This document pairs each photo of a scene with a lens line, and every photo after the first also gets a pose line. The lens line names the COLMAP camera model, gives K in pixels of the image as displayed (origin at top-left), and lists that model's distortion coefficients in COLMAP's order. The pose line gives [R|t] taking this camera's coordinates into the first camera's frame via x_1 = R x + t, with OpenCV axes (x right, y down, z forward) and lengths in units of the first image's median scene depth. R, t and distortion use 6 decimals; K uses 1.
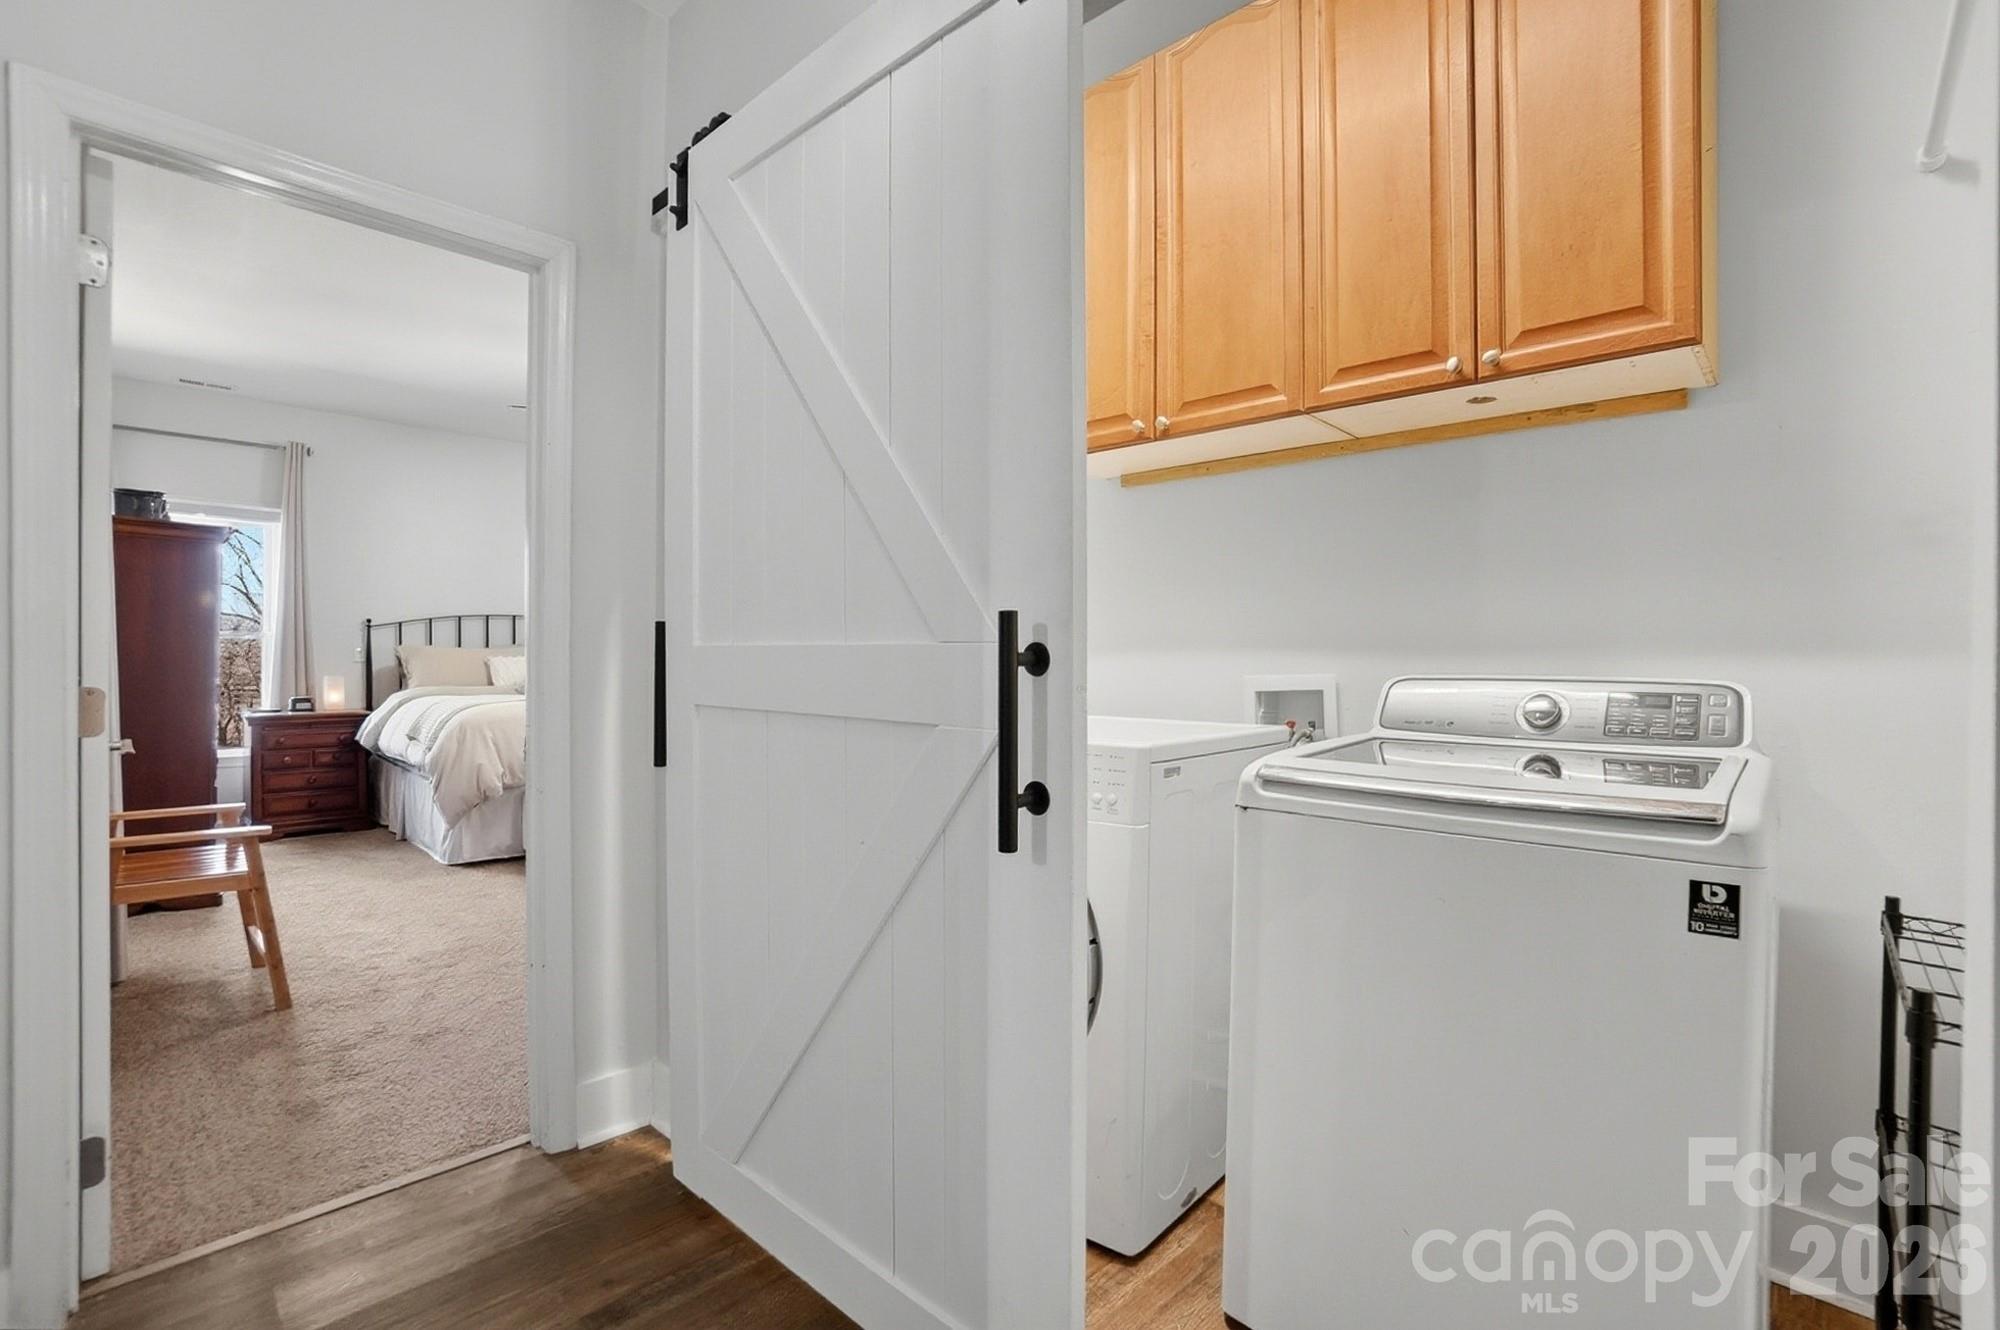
lens RADIAL K [[901.8, 0, 1000.7], [0, 901.8, 673.0], [0, 0, 1]] dist [-0.058351, 0.018164]
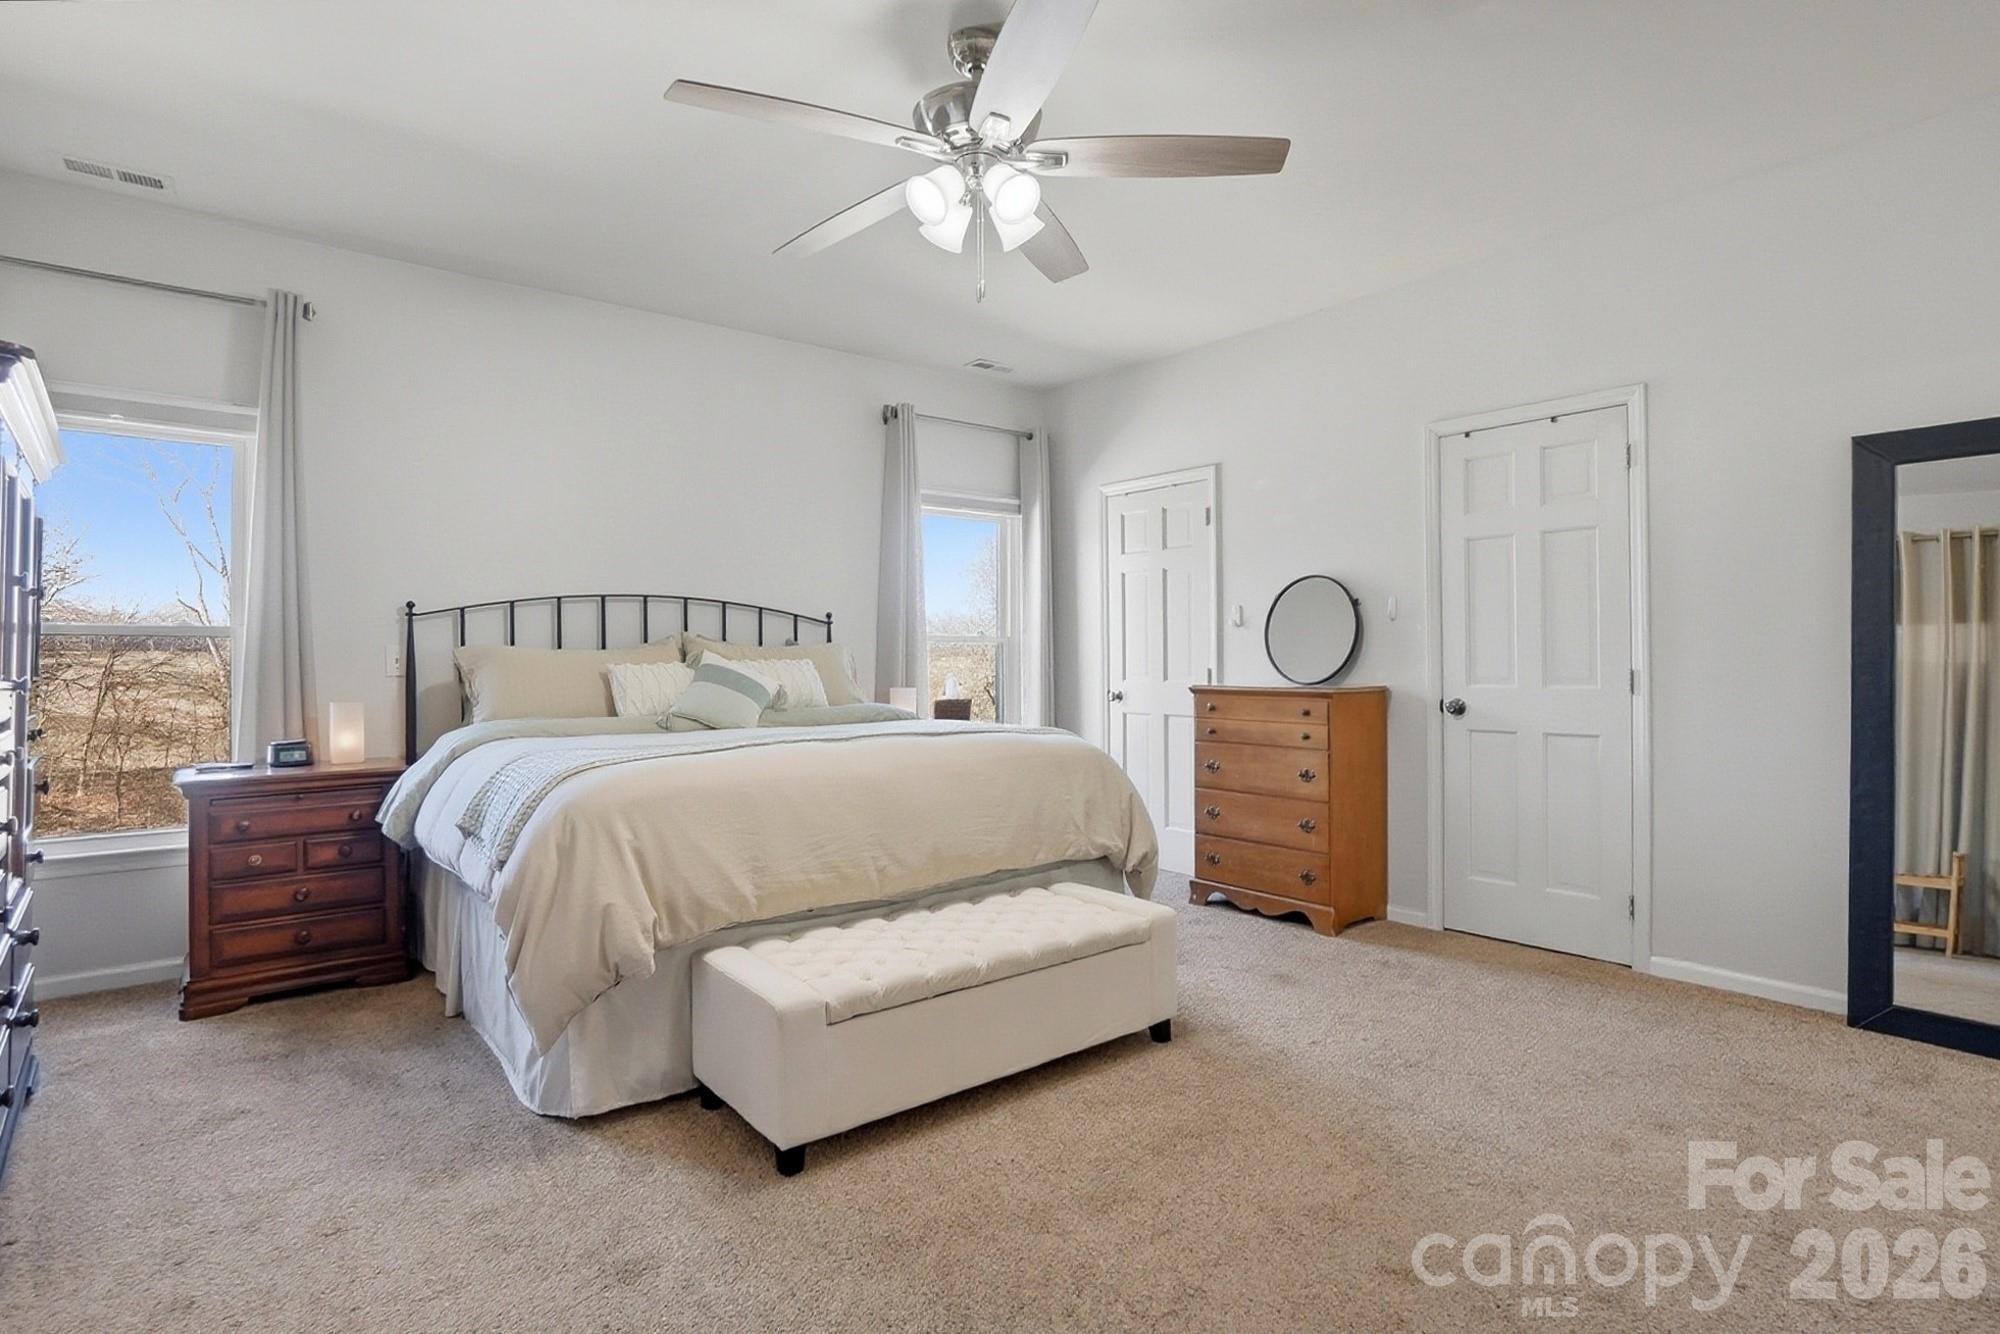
lens RADIAL K [[1005.1, 0, 999.4], [0, 1005.1, 654.0], [0, 0, 1]] dist [-0.020182, 0.000093]
pose [[0.991195, -0.015733, -0.131474, -0.265788], [0.012799, 0.999651, -0.023126, -0.007514], [0.131792, 0.021240, 0.991050, 0.429515]]
